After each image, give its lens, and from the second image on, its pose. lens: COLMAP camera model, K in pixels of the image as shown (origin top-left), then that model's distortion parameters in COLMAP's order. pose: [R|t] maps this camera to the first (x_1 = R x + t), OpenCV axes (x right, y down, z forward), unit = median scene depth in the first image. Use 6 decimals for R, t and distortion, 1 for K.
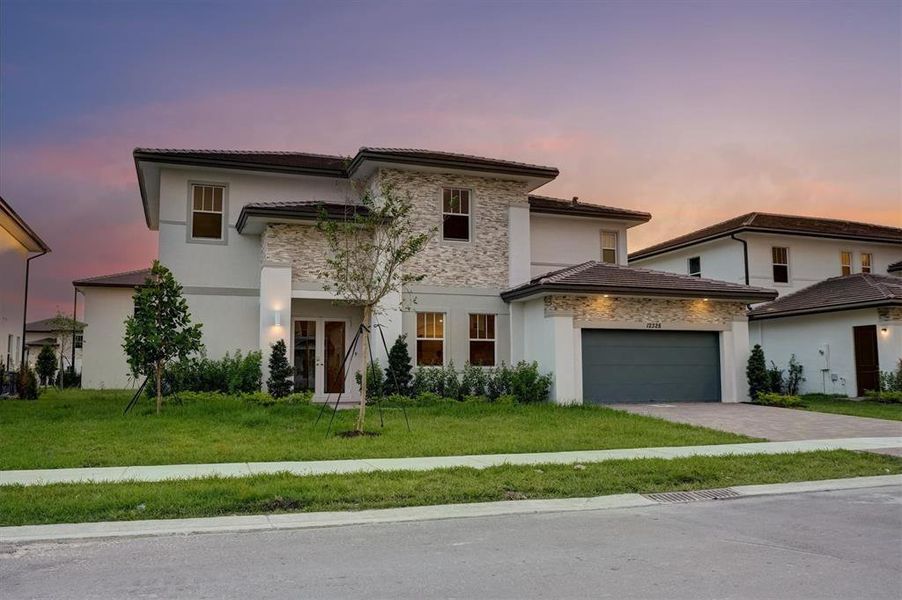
lens RADIAL K [[756.1, 0, 451.0], [0, 756.1, 300.0], [0, 0, 1]] dist [-0.054514, 0.049874]
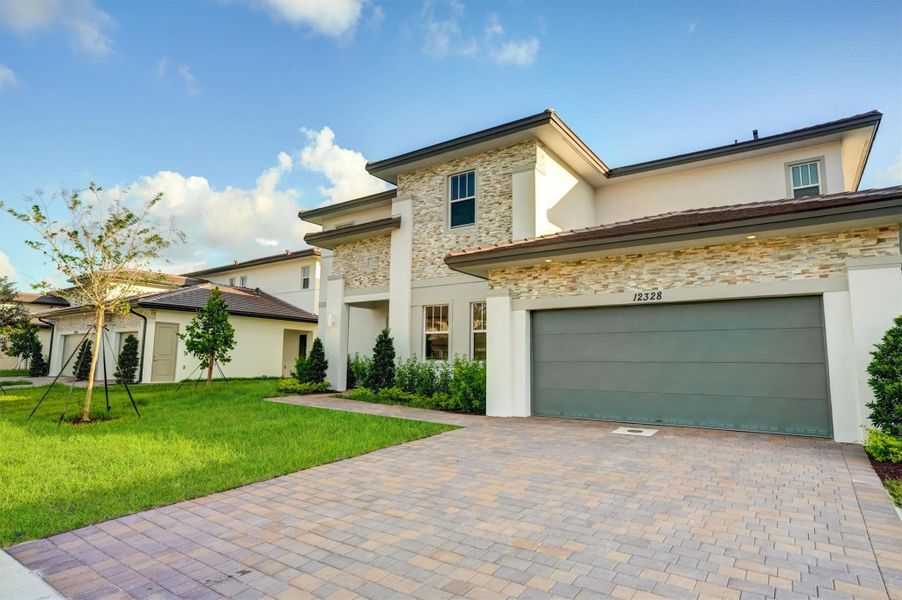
lens RADIAL K [[495.7, 0, 451.0], [0, 495.7, 300.0], [0, 0, 1]] dist [-0.050281, 0.034991]
pose [[0.567031, -0.091522, -0.818596, 0.503759], [0.071976, 0.995512, -0.061446, 0.049951], [0.820546, -0.024077, 0.571073, 0.644595]]
